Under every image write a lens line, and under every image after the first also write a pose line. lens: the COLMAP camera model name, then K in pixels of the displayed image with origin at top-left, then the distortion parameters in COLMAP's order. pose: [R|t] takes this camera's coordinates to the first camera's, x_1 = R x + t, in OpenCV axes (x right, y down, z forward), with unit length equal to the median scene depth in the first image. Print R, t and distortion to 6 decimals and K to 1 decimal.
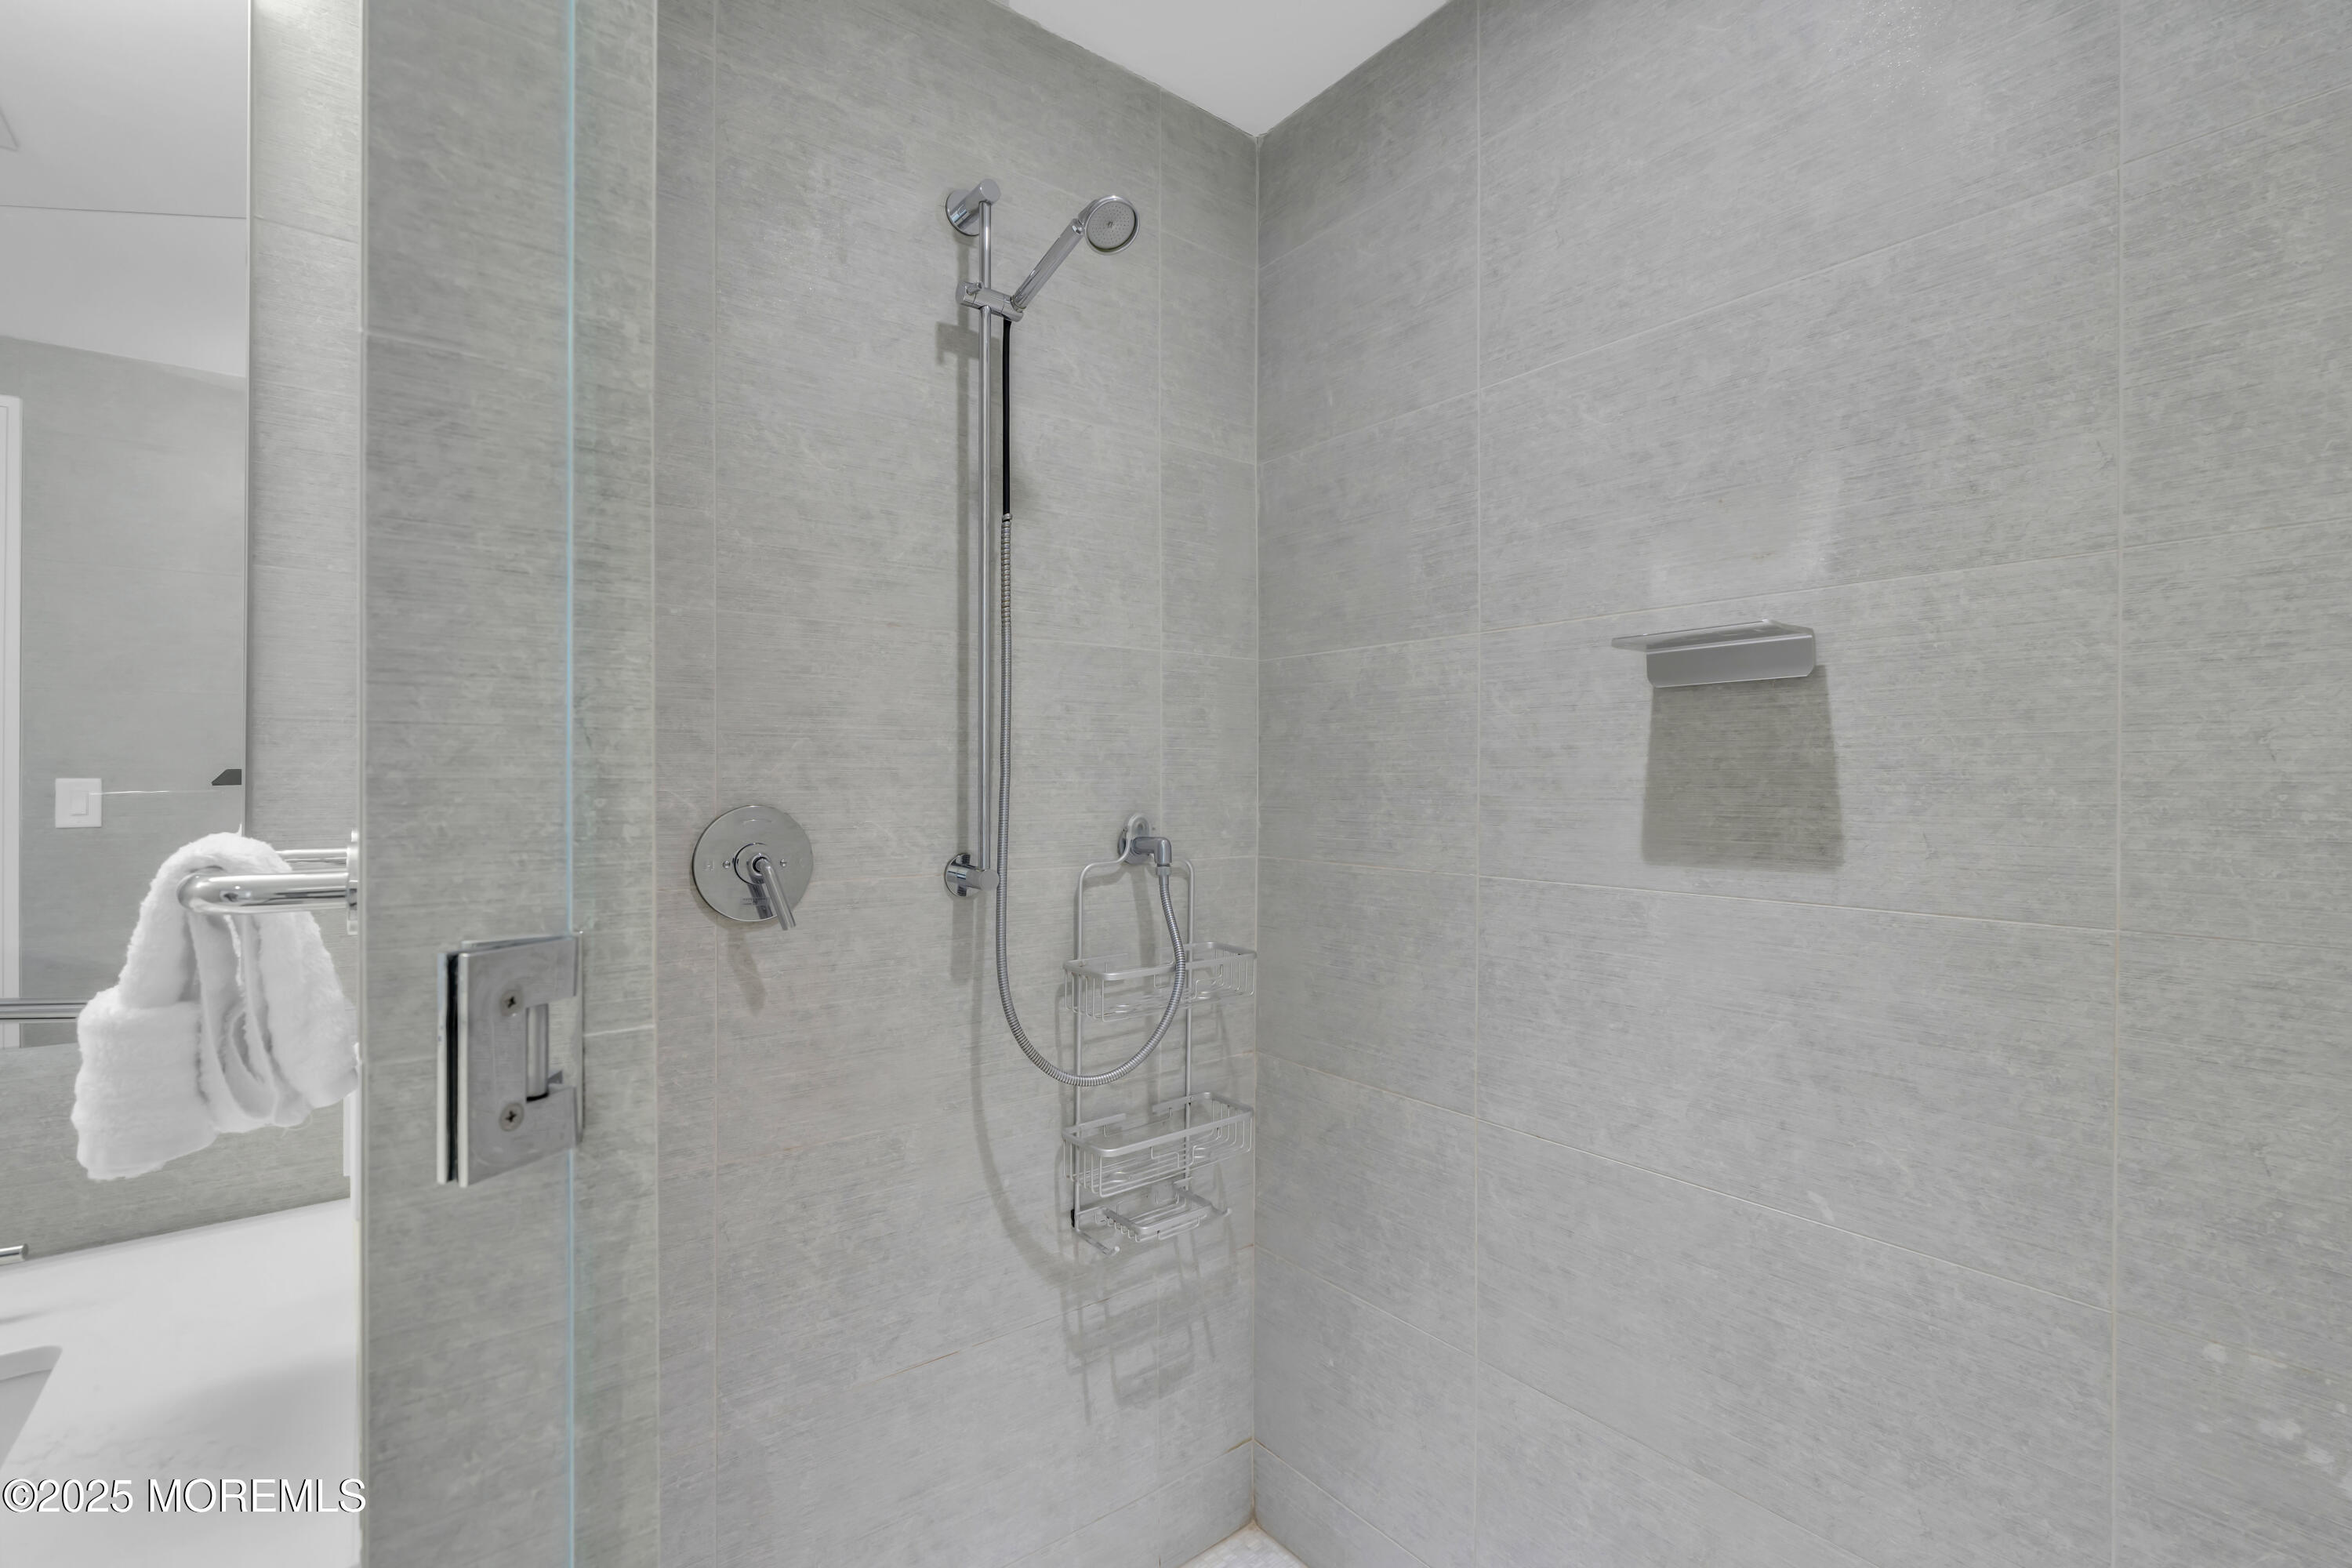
lens RADIAL K [[1264.8, 0, 1177.9], [0, 1264.8, 790.2], [0, 0, 1]] dist [-0.002210, 0.000538]
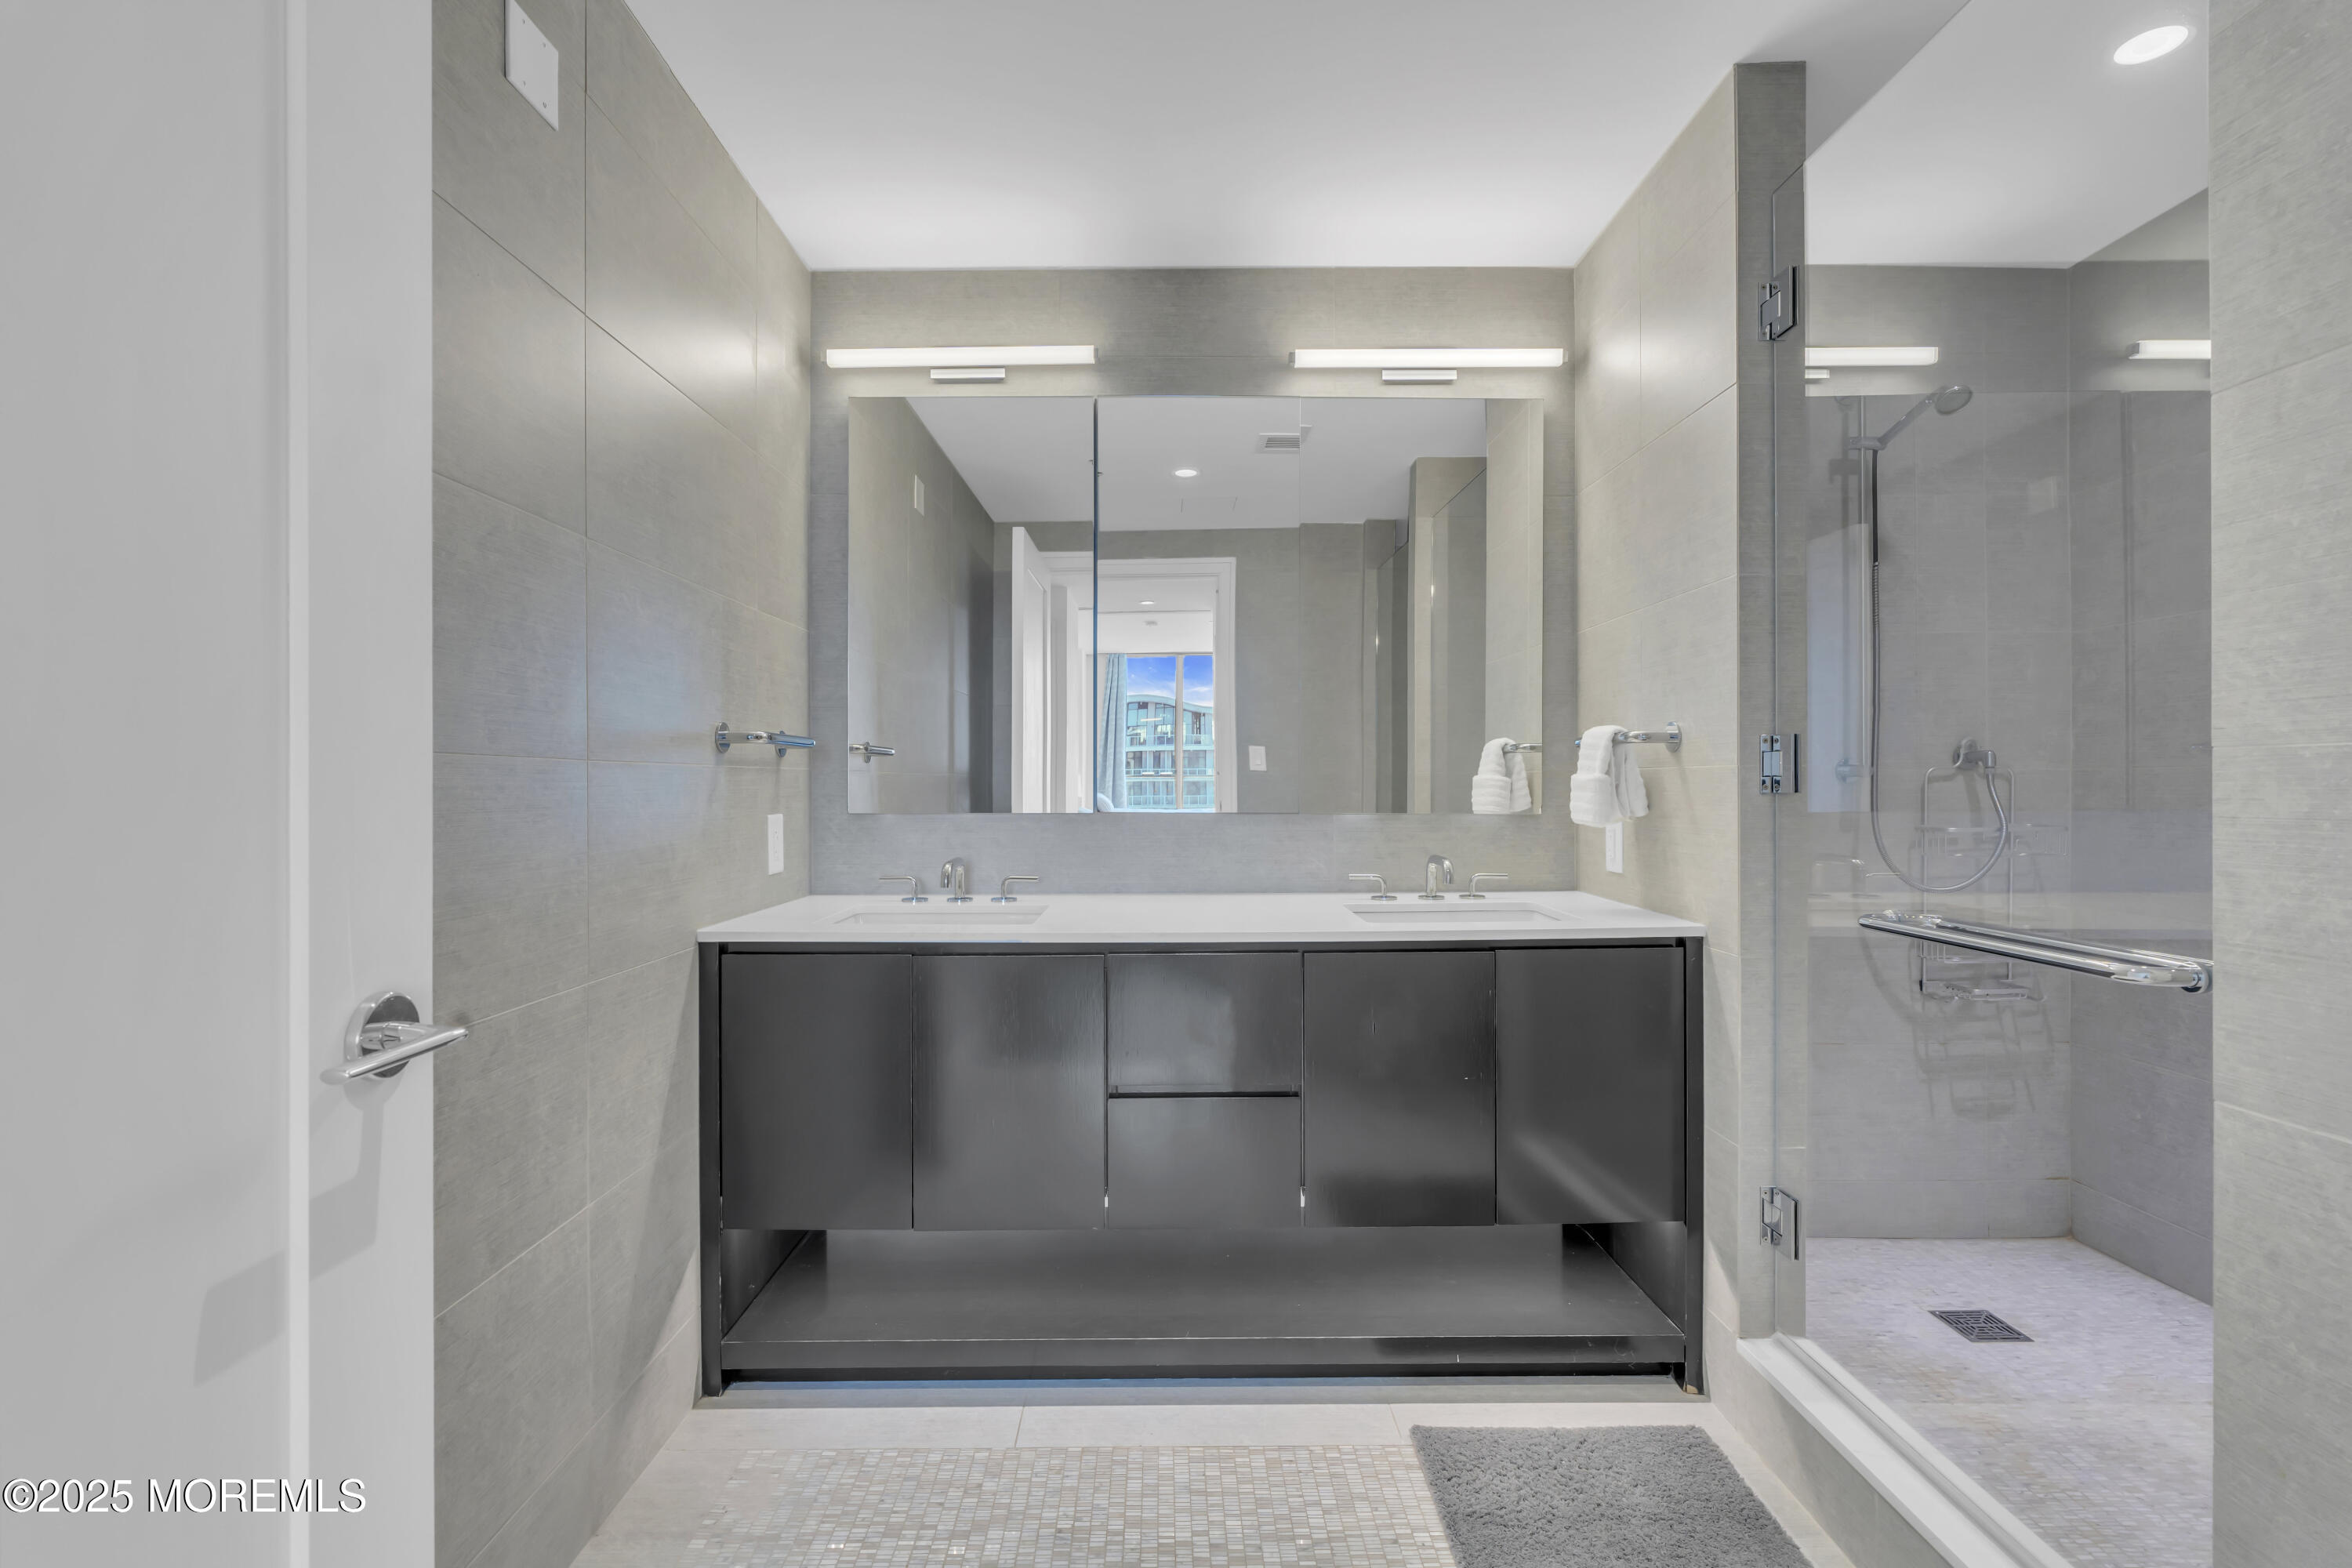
lens RADIAL K [[1053.9, 0, 1174.0], [0, 1053.9, 780.4], [0, 0, 1]] dist [-0.004706, 0.000083]
pose [[0.787427, -0.005455, -0.616384, -0.004784], [0.003278, 0.999984, -0.004663, 0.077307], [0.616399, 0.001651, 0.787432, -0.654269]]
